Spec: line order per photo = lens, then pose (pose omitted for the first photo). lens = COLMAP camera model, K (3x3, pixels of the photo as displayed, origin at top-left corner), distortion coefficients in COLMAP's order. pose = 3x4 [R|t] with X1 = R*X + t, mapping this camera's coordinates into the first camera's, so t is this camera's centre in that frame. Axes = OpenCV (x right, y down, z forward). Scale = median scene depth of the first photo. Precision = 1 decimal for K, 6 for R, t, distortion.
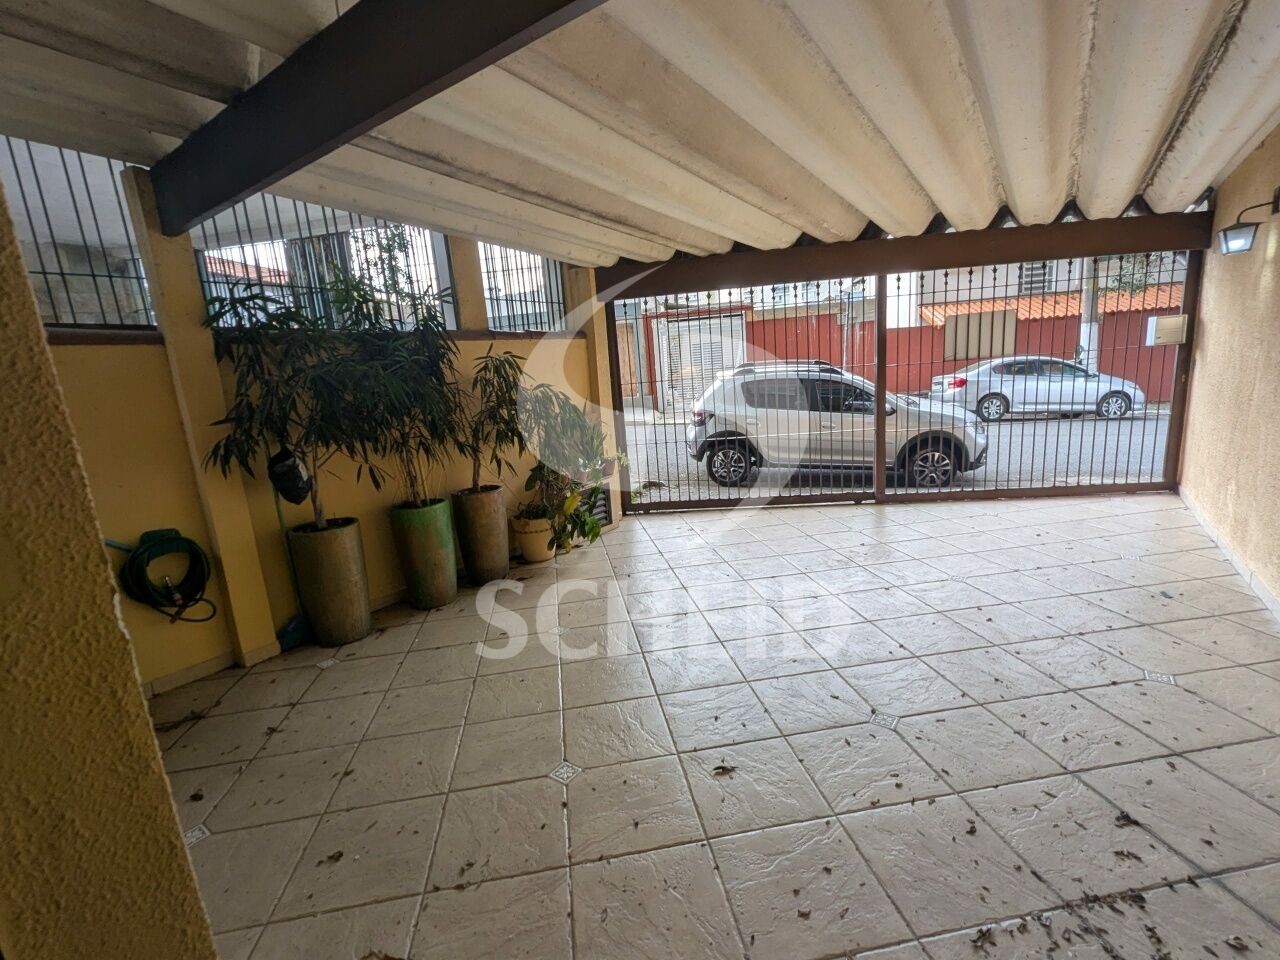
lens RADIAL K [[573.3, 0, 646.8], [0, 573.3, 483.6], [0, 0, 1]] dist [-0.000757, -0.000074]
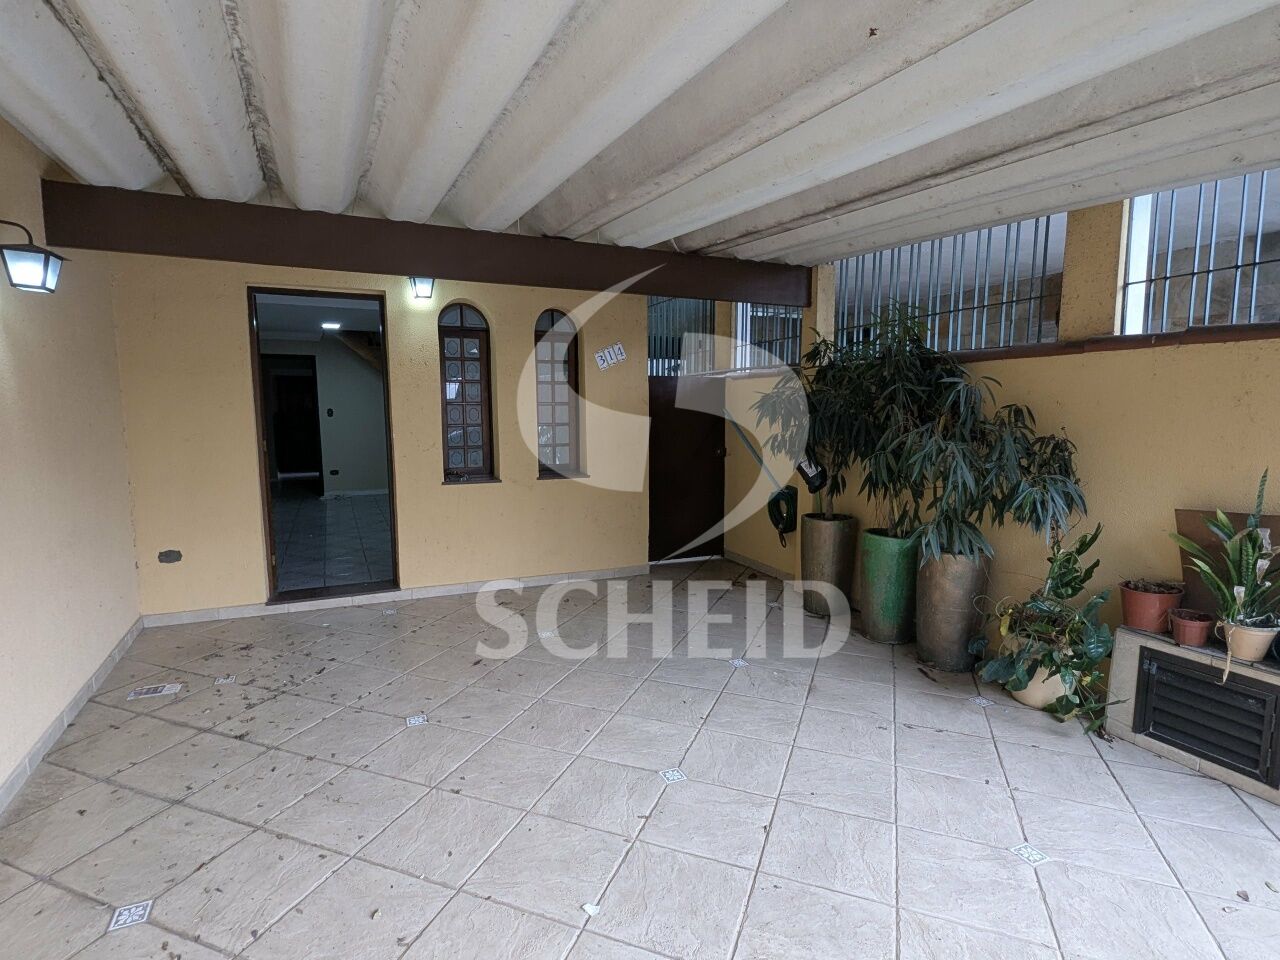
lens RADIAL K [[664.9, 0, 640.0], [0, 664.9, 480.0], [0, 0, 1]] dist [0.000436, 0.000044]
pose [[-0.489549, 0.165984, -0.856032, 1.079857], [-0.131810, 0.956348, 0.260815, -0.412587], [0.861956, 0.240516, -0.446301, 1.591622]]
